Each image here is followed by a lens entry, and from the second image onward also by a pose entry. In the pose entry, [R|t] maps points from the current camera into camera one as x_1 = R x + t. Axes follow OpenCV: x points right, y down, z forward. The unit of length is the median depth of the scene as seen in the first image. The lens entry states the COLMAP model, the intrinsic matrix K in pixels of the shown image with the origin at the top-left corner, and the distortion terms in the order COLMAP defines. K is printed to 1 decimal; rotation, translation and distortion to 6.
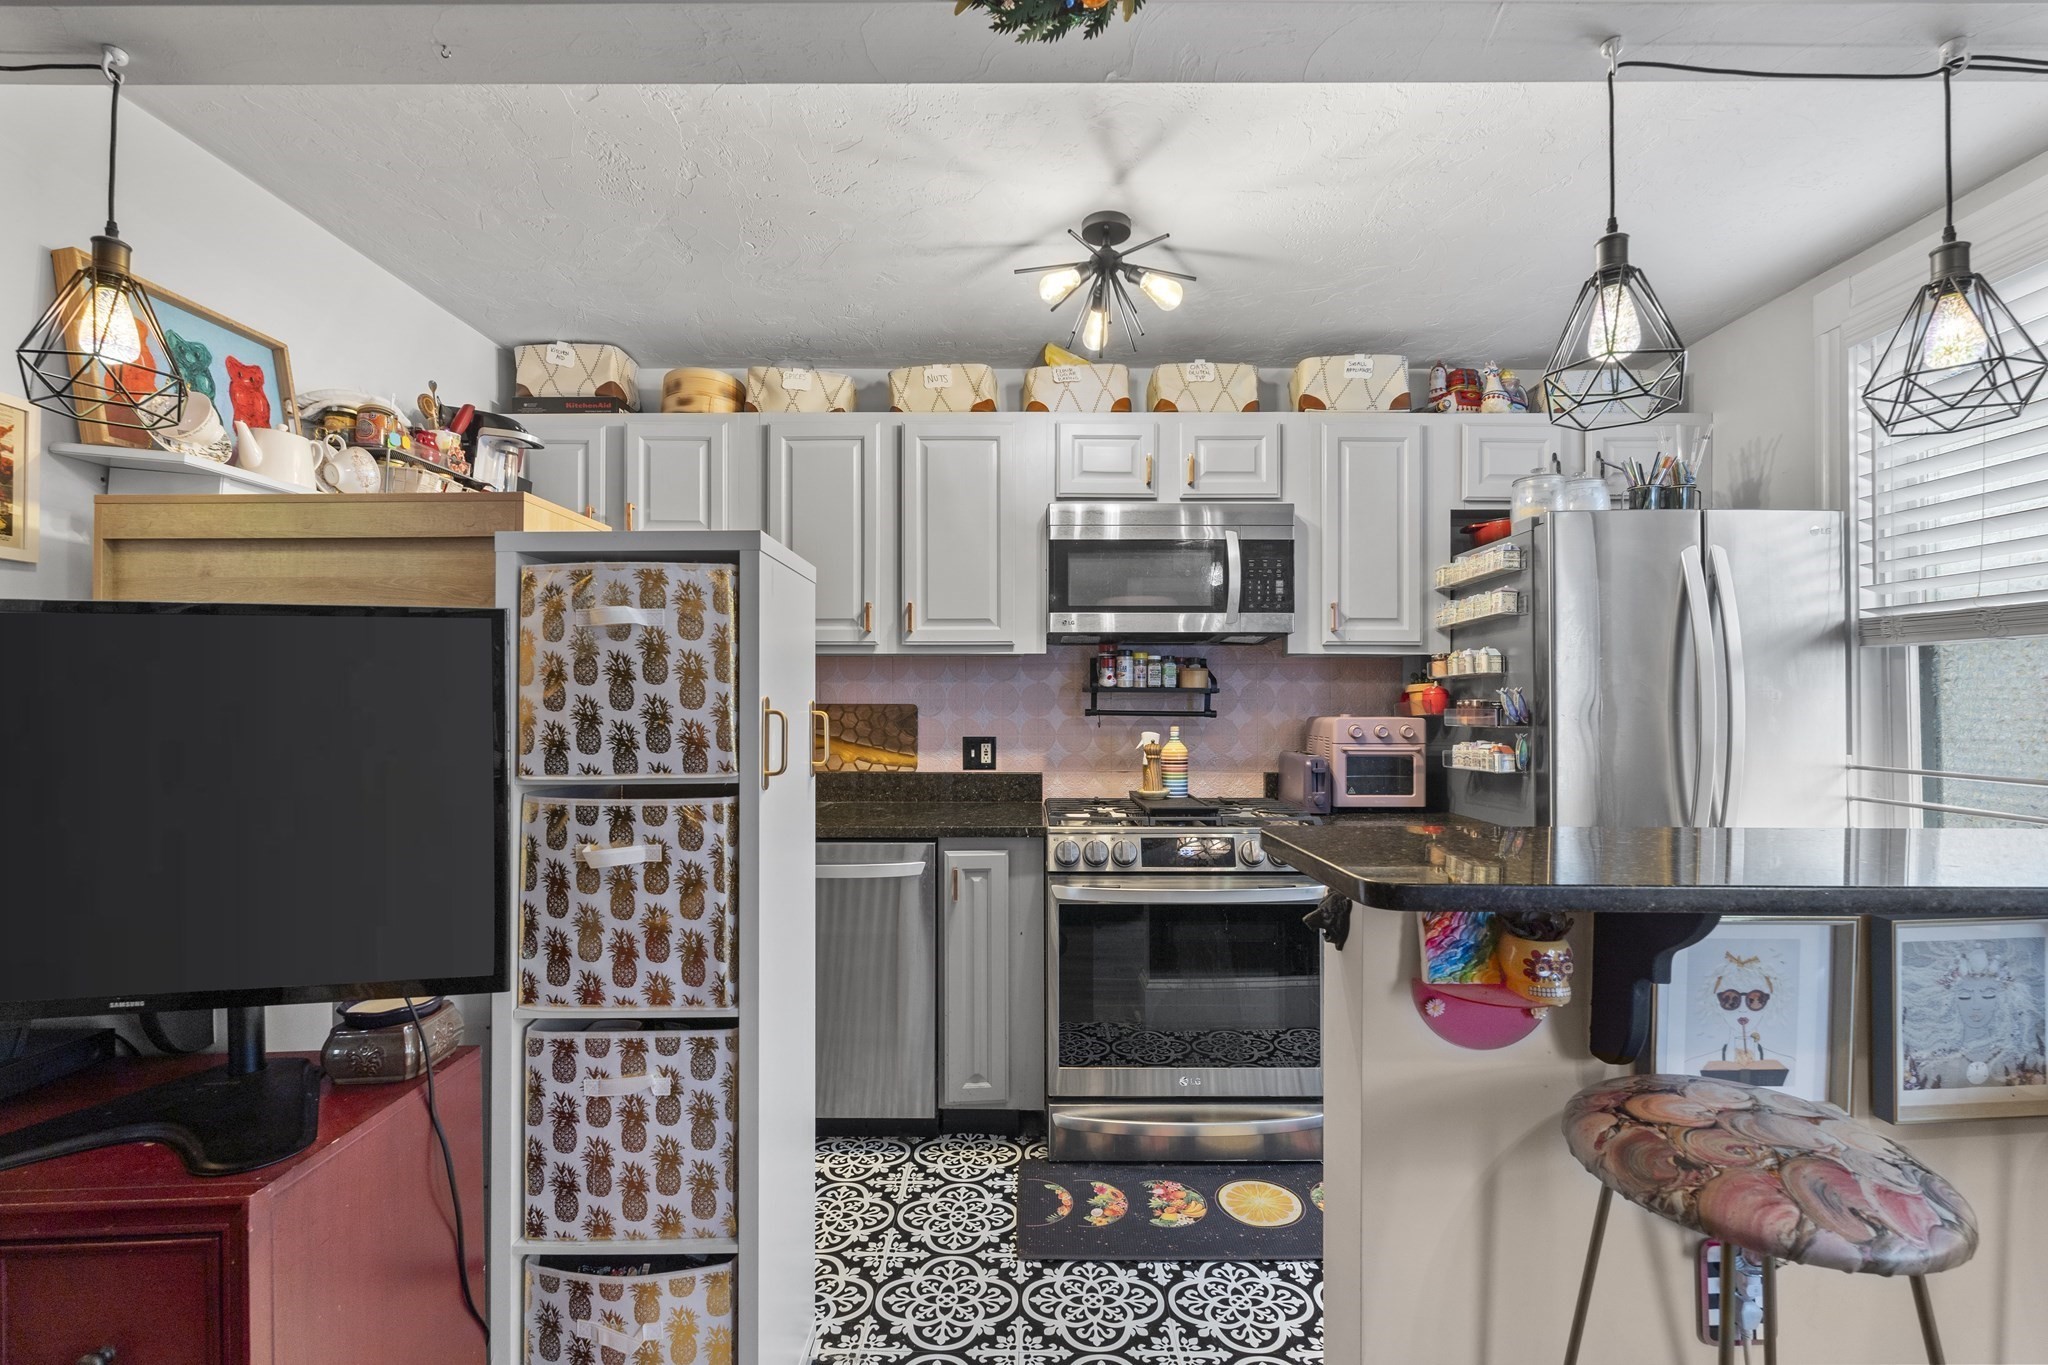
lens RADIAL K [[901.9, 0, 1024.9], [0, 901.9, 691.3], [0, 0, 1]] dist [-0.003168, 0.000135]
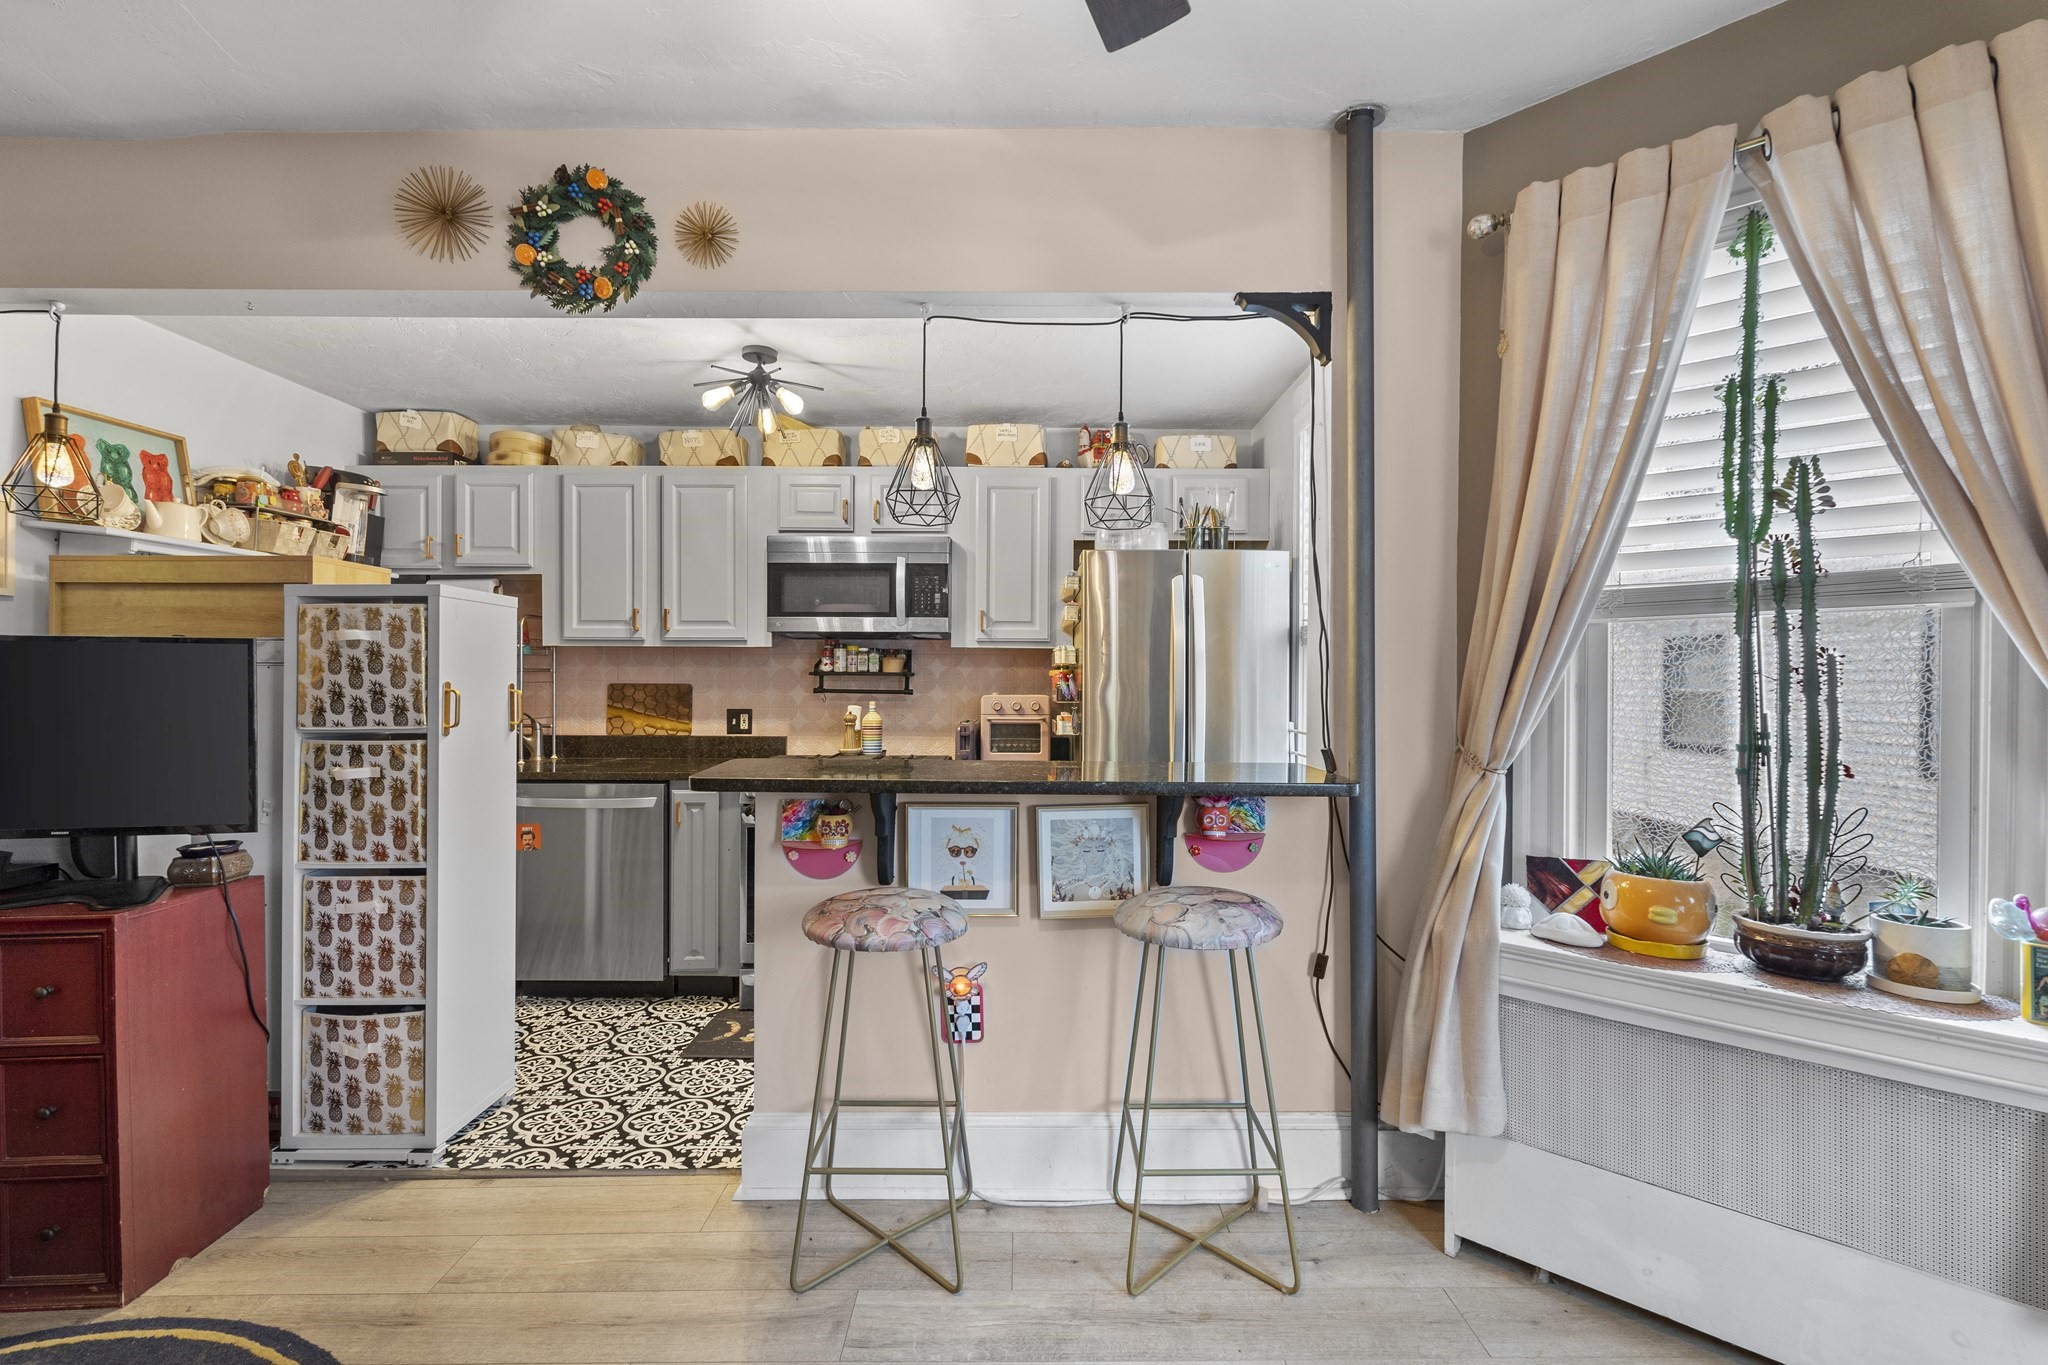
lens RADIAL K [[907.2, 0, 1020.2], [0, 907.2, 676.3], [0, 0, 1]] dist [-0.002236, 0.000270]
pose [[0.999979, 0.003413, 0.005584, 0.488016], [-0.003464, 0.999951, 0.009233, -0.014523], [-0.005552, -0.009252, 0.999942, -0.444114]]
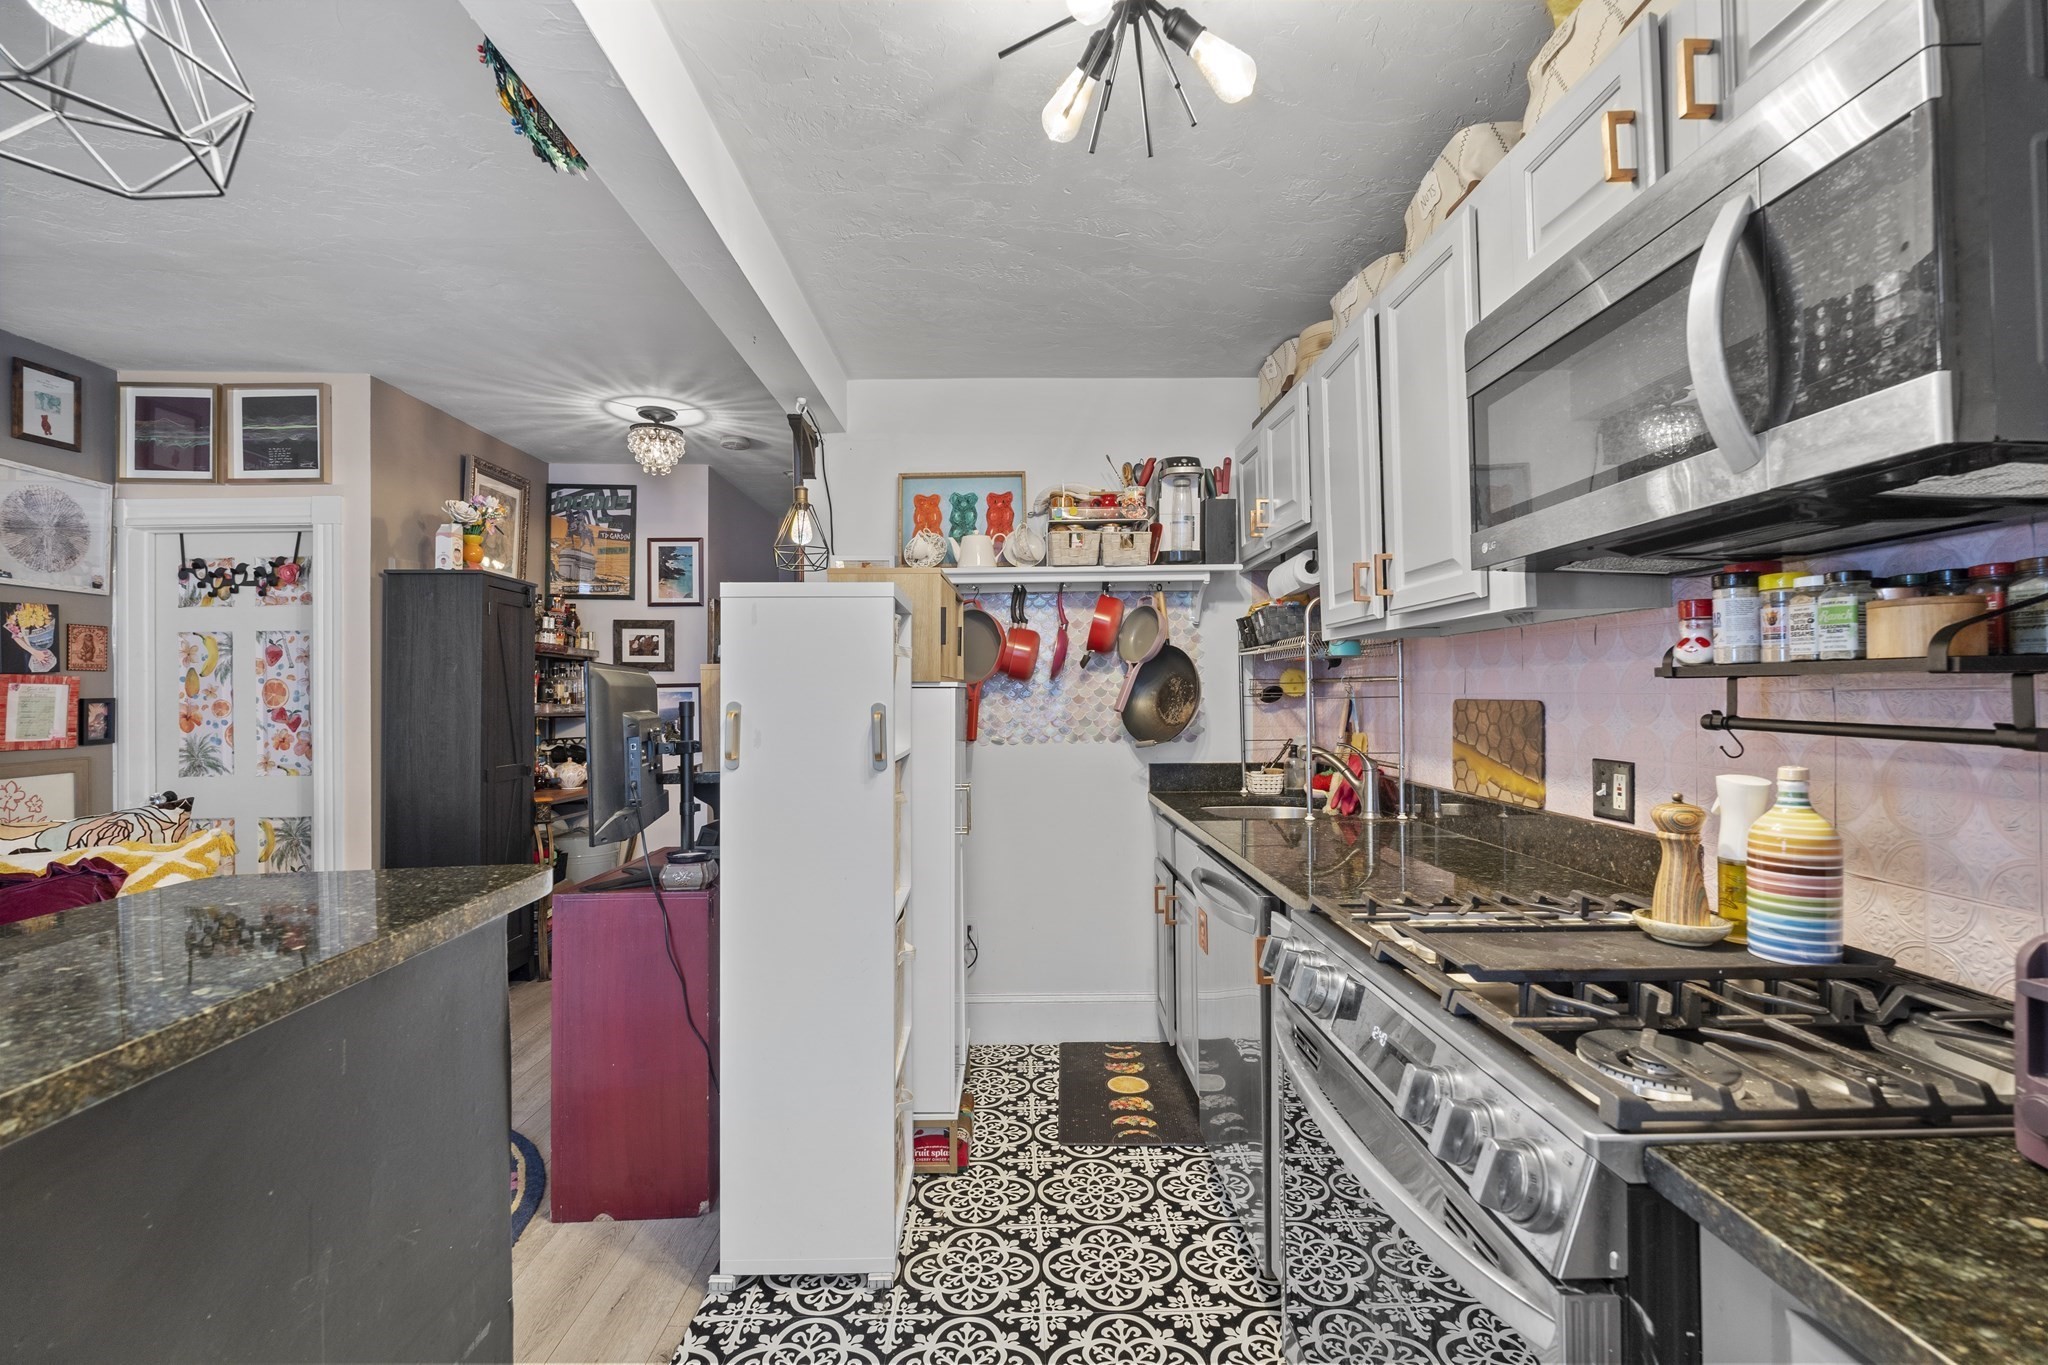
lens RADIAL K [[897.2, 0, 1024.0], [0, 897.2, 682.5], [0, 0, 1]] dist [-0.002161, -0.000206]
pose [[0.021440, -0.014062, -0.999671, 0.679065], [0.021821, 0.999669, -0.013593, 0.003825], [0.999532, -0.021522, 0.021740, 0.883273]]
